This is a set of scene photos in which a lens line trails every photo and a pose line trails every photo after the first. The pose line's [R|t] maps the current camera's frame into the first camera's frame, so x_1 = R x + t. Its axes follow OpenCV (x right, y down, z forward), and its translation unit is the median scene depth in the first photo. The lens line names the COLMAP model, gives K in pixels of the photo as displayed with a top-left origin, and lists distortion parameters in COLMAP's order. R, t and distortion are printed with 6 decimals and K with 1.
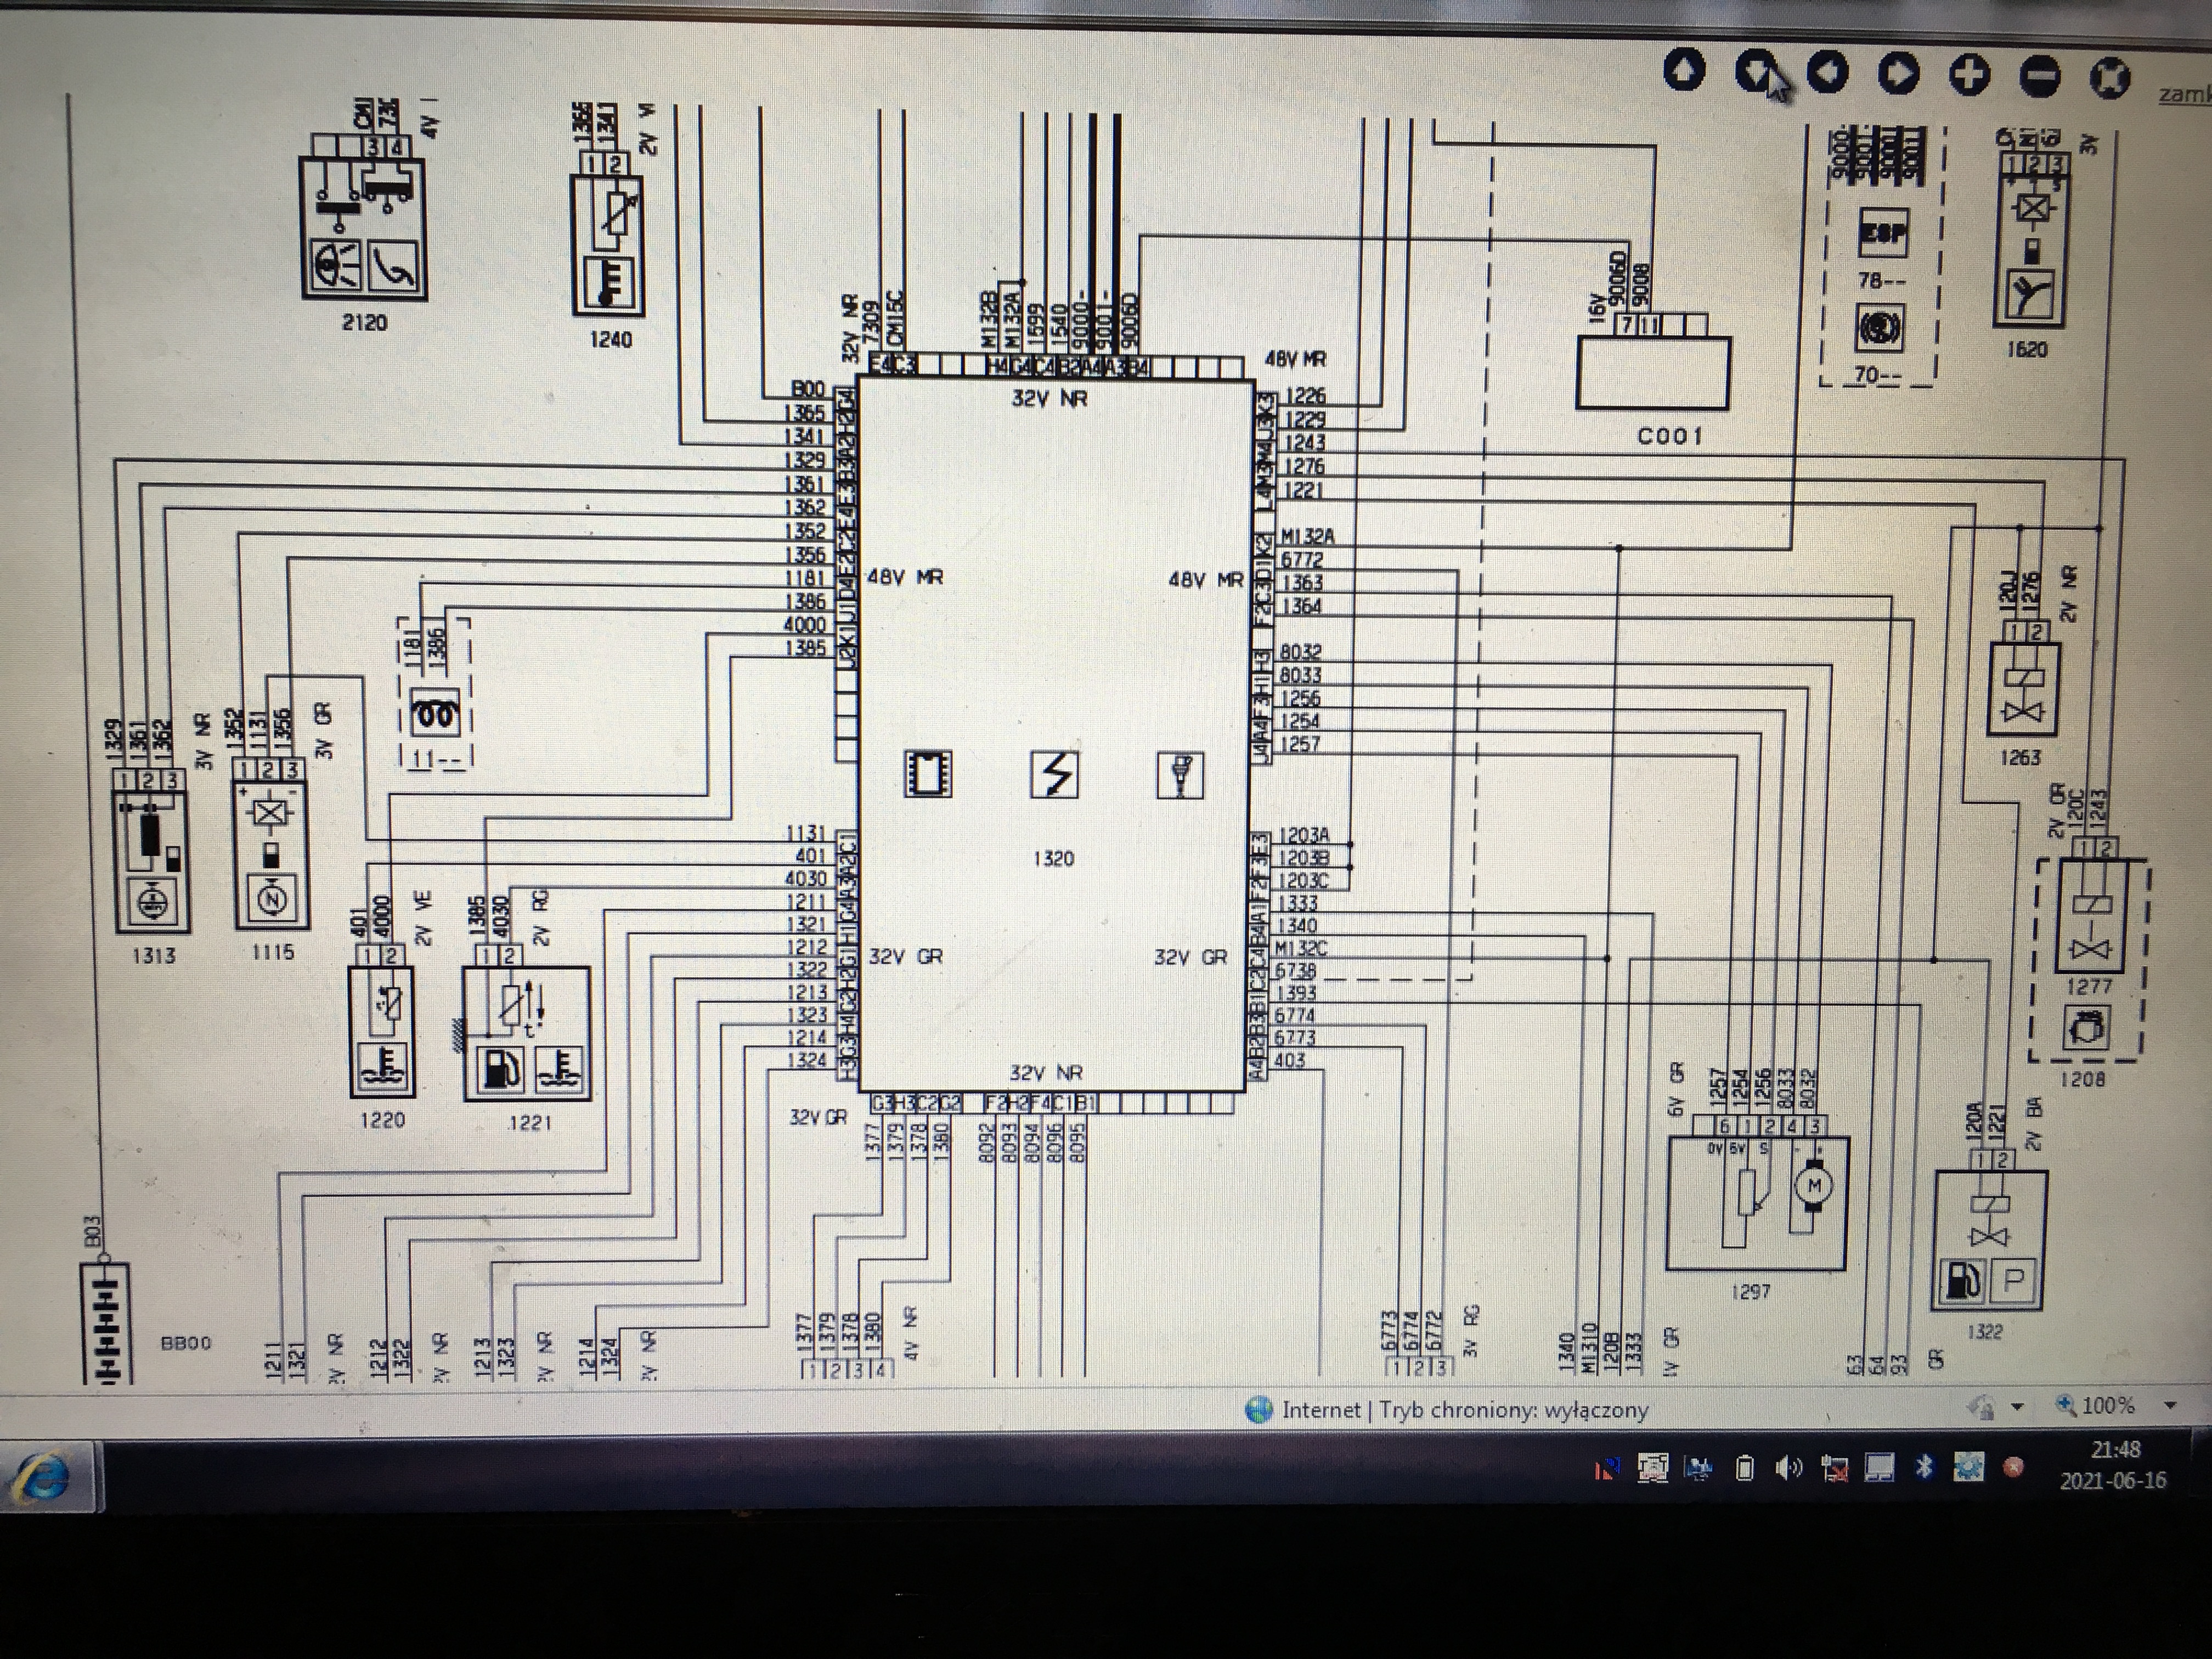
lens RADIAL K [[1902.8, 0, 1075.1], [0, 1902.8, 828.9], [0, 0, 1]] dist [0.067120, -0.102435]
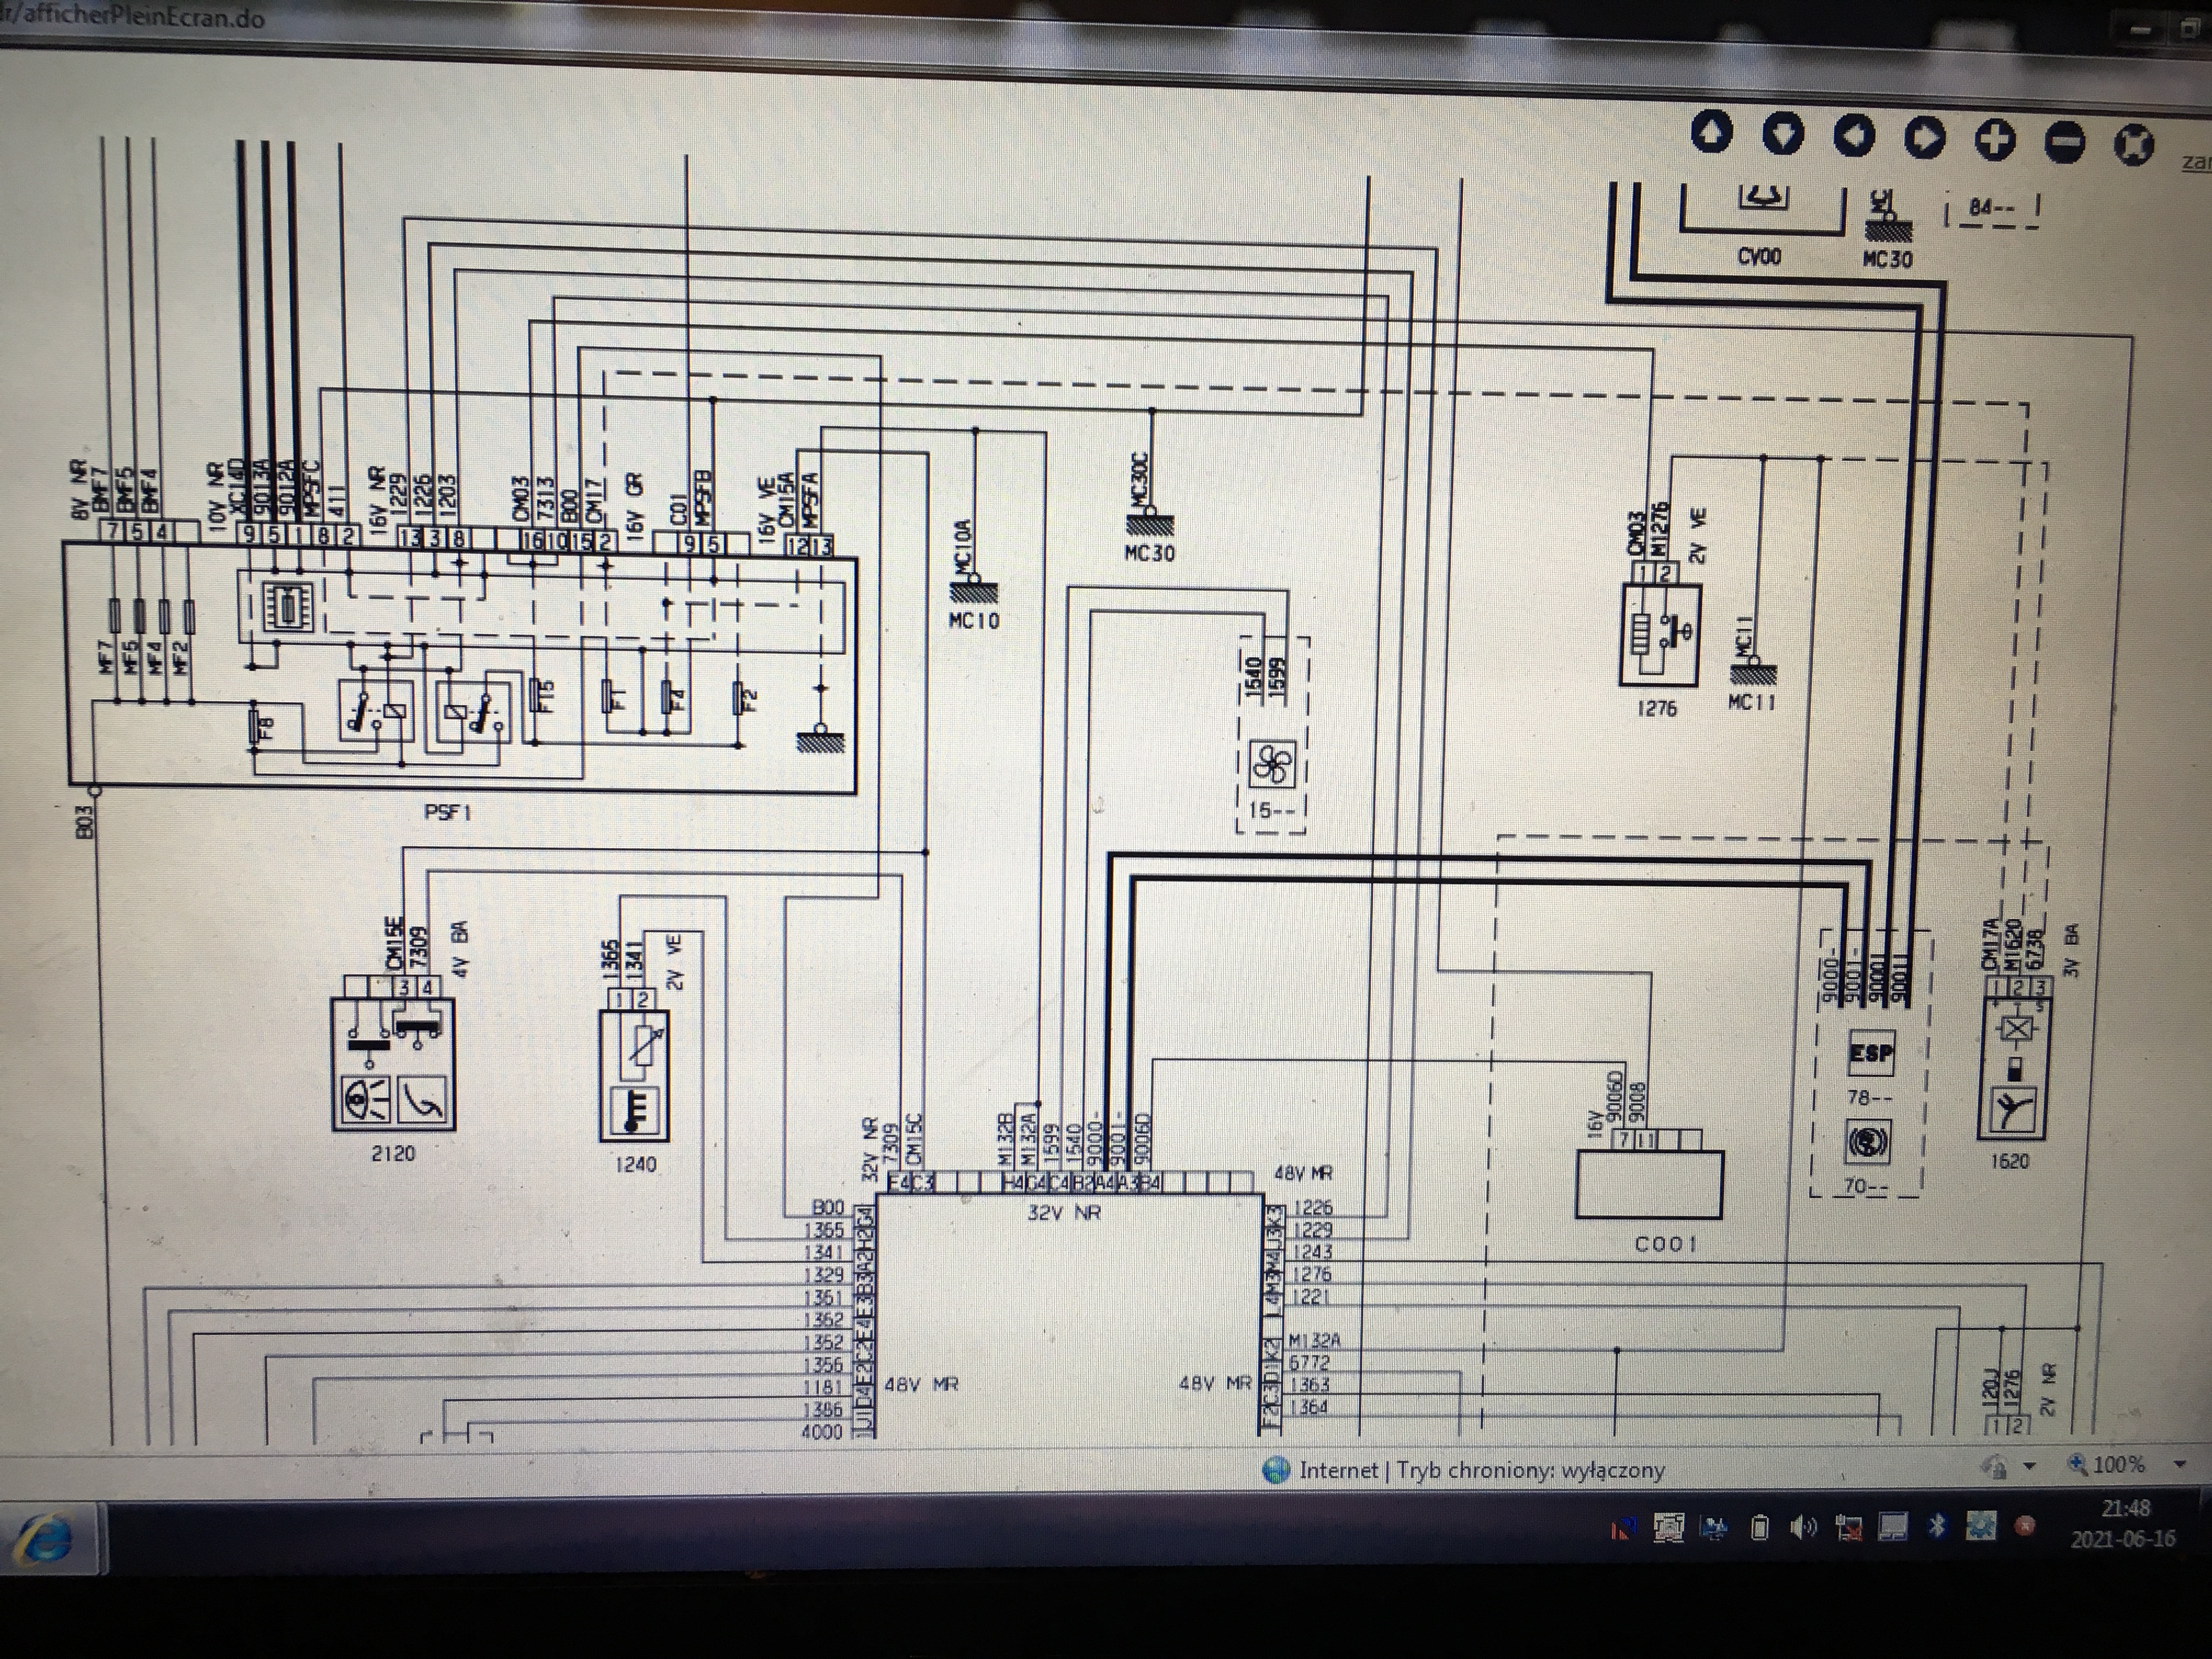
lens RADIAL K [[1887.7, 0, 1084.7], [0, 1887.7, 837.6], [0, 0, 1]] dist [0.071323, -0.105436]
pose [[0.999817, 0.006282, 0.018045, -0.021701], [-0.006324, 0.999977, 0.002258, -0.425727], [-0.018030, -0.002371, 0.999835, -0.016199]]
